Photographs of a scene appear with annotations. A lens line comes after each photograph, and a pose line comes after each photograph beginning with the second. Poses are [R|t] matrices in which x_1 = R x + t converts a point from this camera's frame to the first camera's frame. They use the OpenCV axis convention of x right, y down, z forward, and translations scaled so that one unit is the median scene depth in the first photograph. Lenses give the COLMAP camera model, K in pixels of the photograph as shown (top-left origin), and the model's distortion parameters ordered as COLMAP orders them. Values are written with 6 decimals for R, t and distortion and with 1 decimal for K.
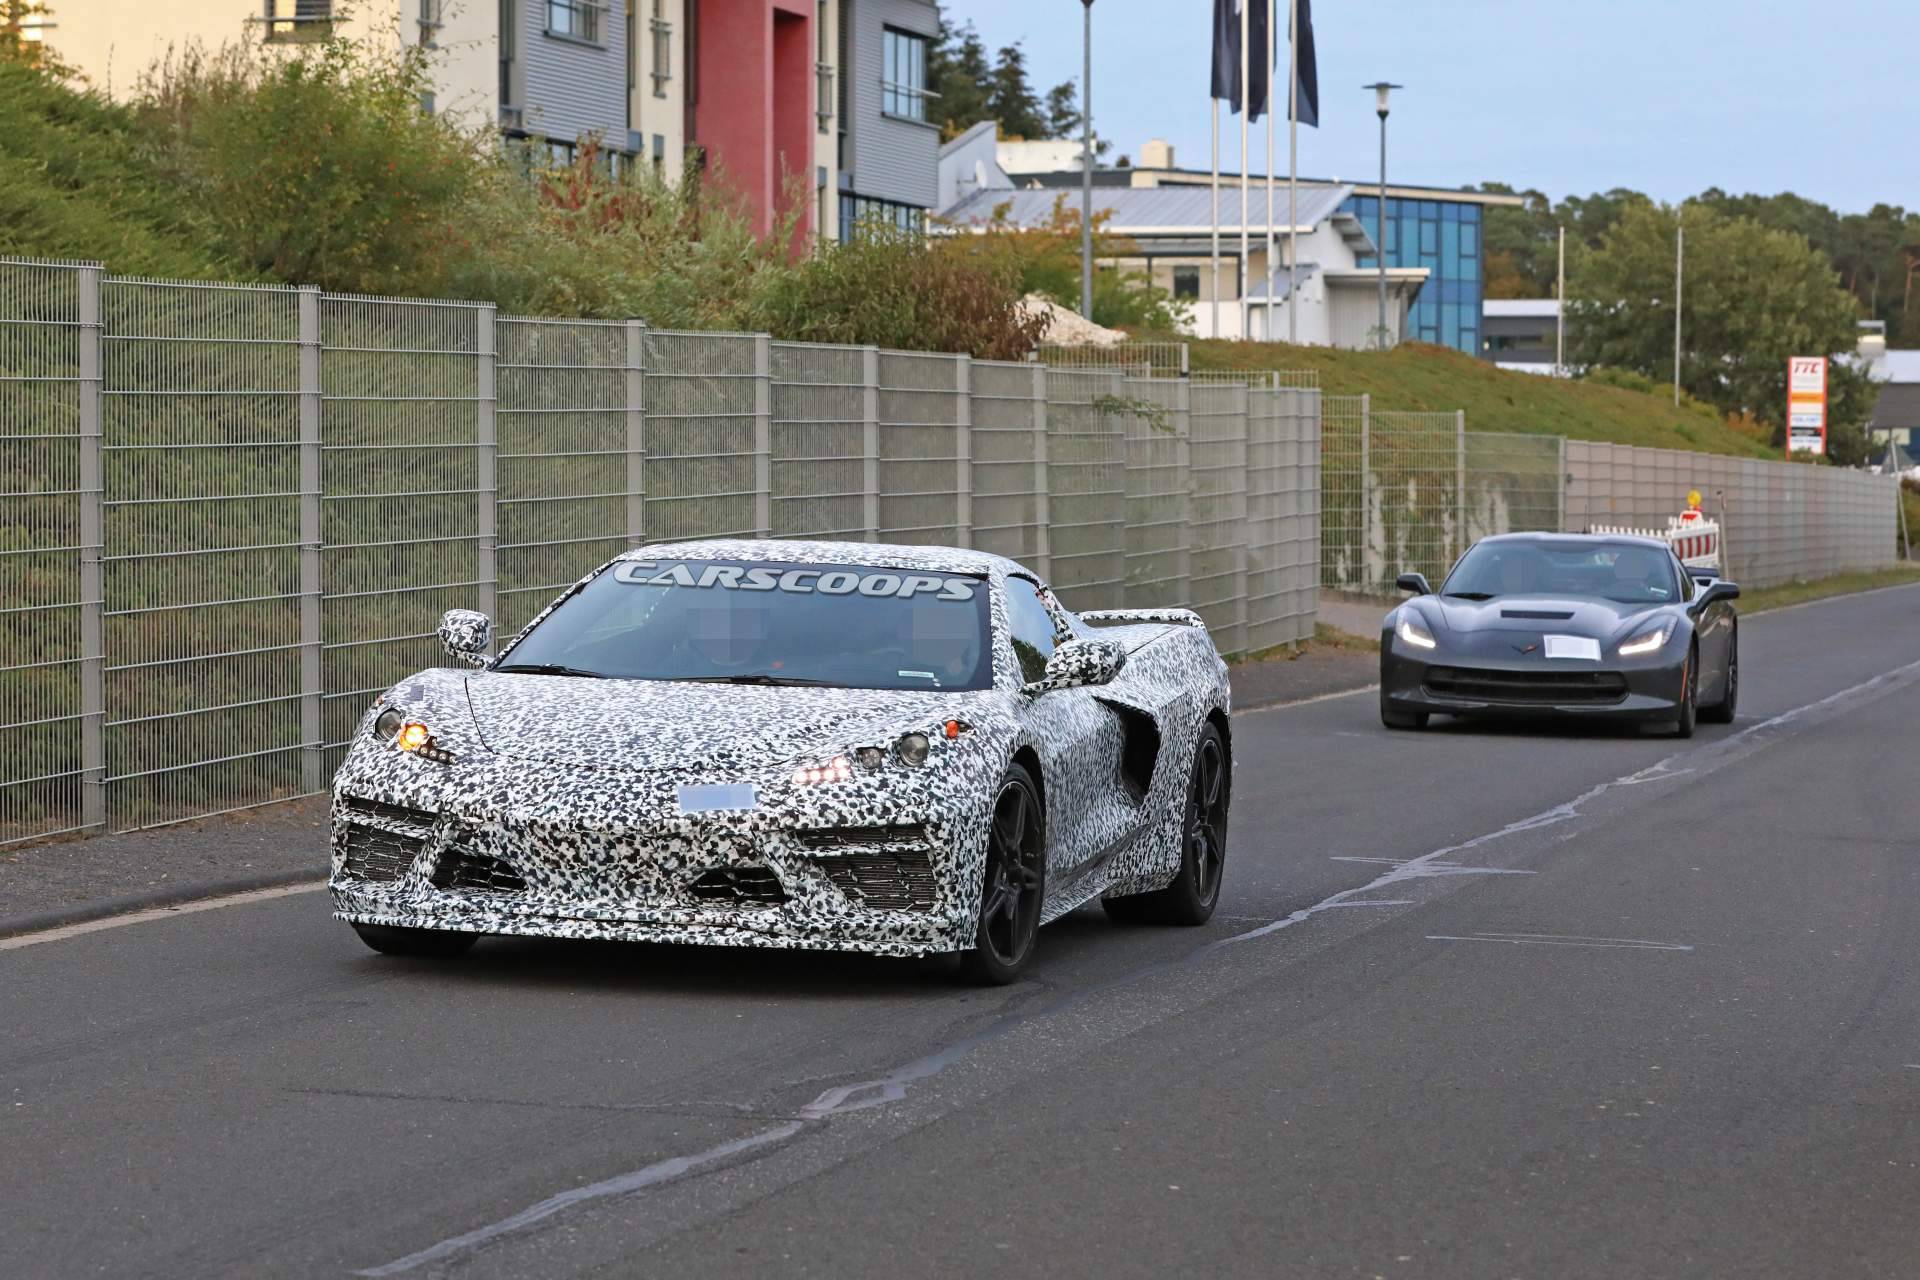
lens RADIAL K [[5760.6, 0, 960.0], [0, 5760.6, 640.0], [0, 0, 1]] dist [-0.061622, 1.154764]
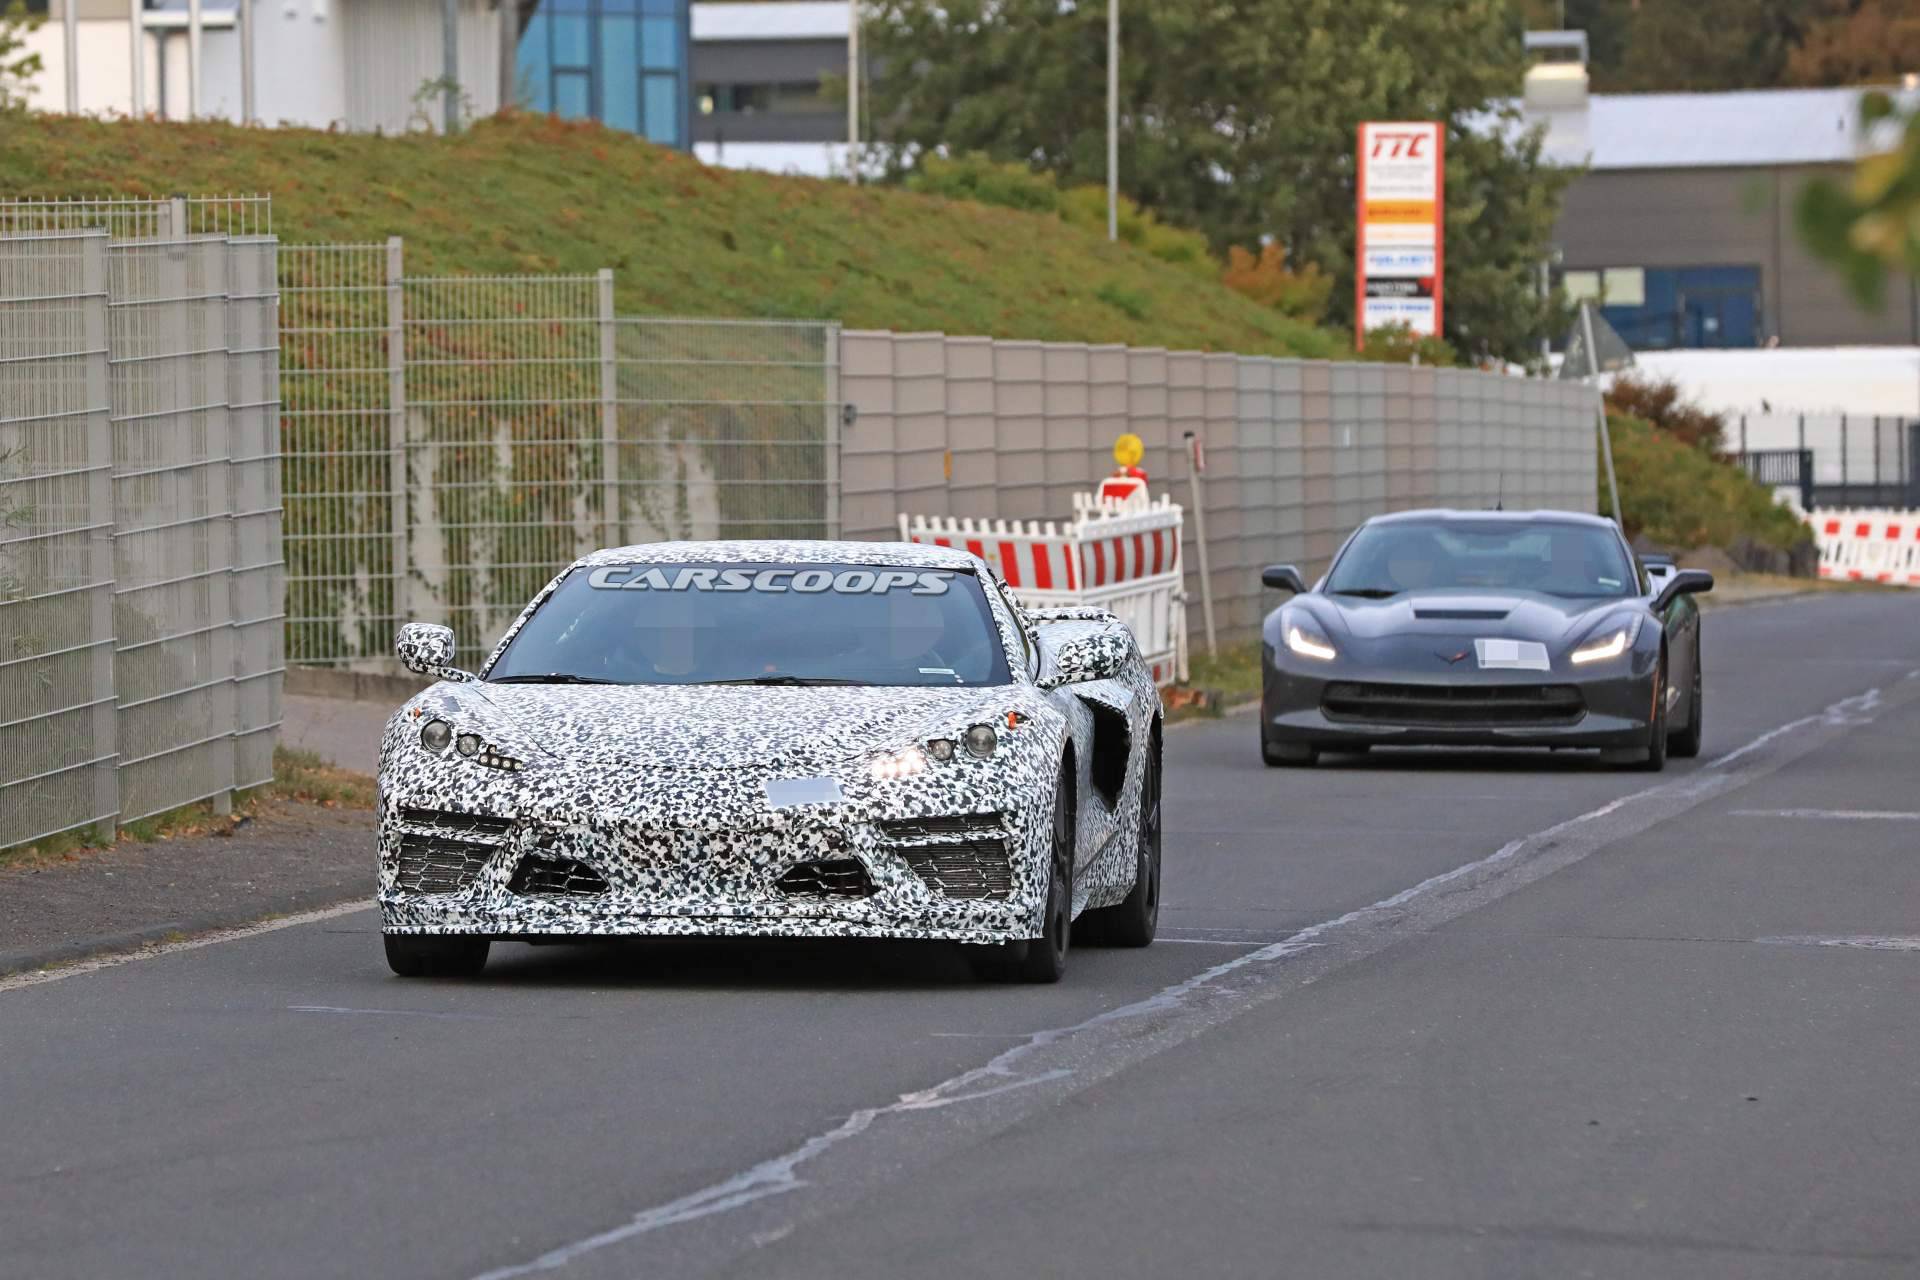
lens RADIAL K [[10951.7, 0, 960.0], [0, 10951.7, 640.0], [0, 0, 1]] dist [1.824513, 0.913577]
pose [[0.992860, -0.030469, 0.115328, -0.233617], [0.031481, 0.999480, -0.006961, 0.014708], [-0.115056, 0.010542, 0.993303, -0.909829]]
